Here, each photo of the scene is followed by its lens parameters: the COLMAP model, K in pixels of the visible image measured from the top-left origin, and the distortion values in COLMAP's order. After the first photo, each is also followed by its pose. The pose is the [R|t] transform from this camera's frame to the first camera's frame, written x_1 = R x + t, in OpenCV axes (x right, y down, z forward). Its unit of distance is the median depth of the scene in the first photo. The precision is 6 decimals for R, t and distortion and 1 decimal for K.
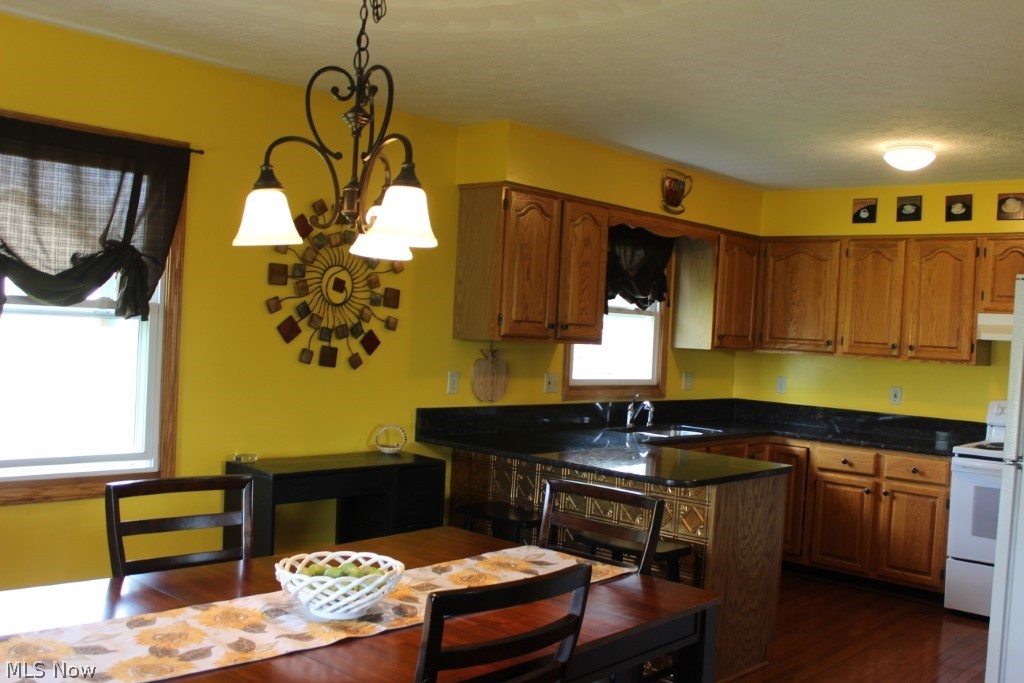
lens RADIAL K [[971.8, 0, 512.0], [0, 971.8, 341.5], [0, 0, 1]] dist [-0.112606, 0.007974]
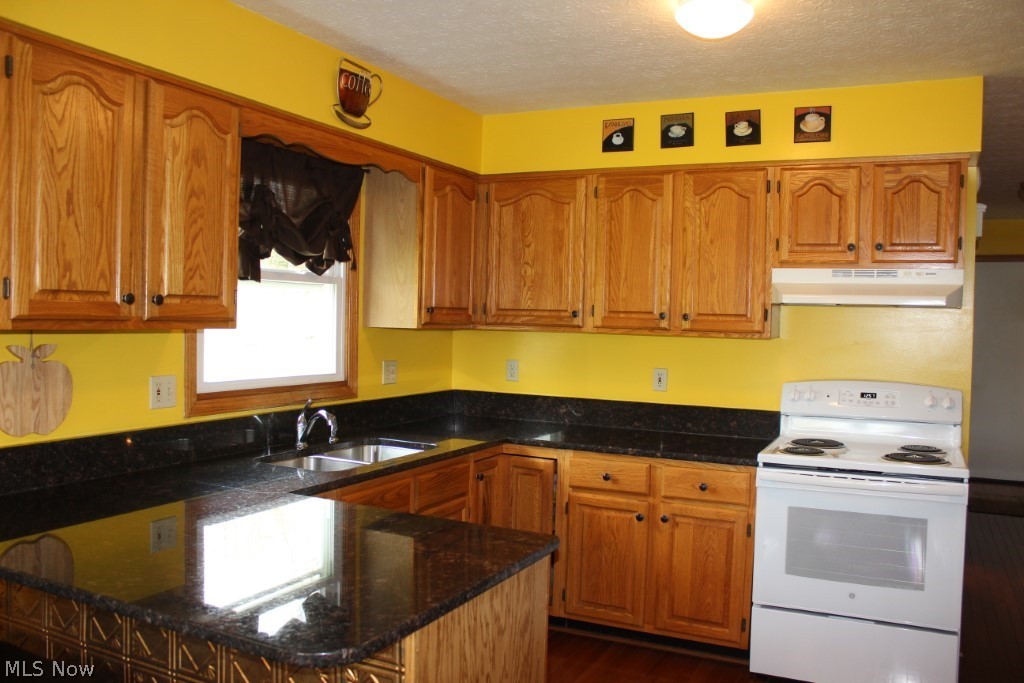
lens RADIAL K [[880.0, 0, 512.0], [0, 880.0, 341.5], [0, 0, 1]] dist [-0.005267, -0.001357]
pose [[0.957087, -0.039334, 0.287118, 0.090570], [0.031100, 0.998965, 0.033186, -0.001378], [-0.288126, -0.022832, 0.957320, 0.379474]]
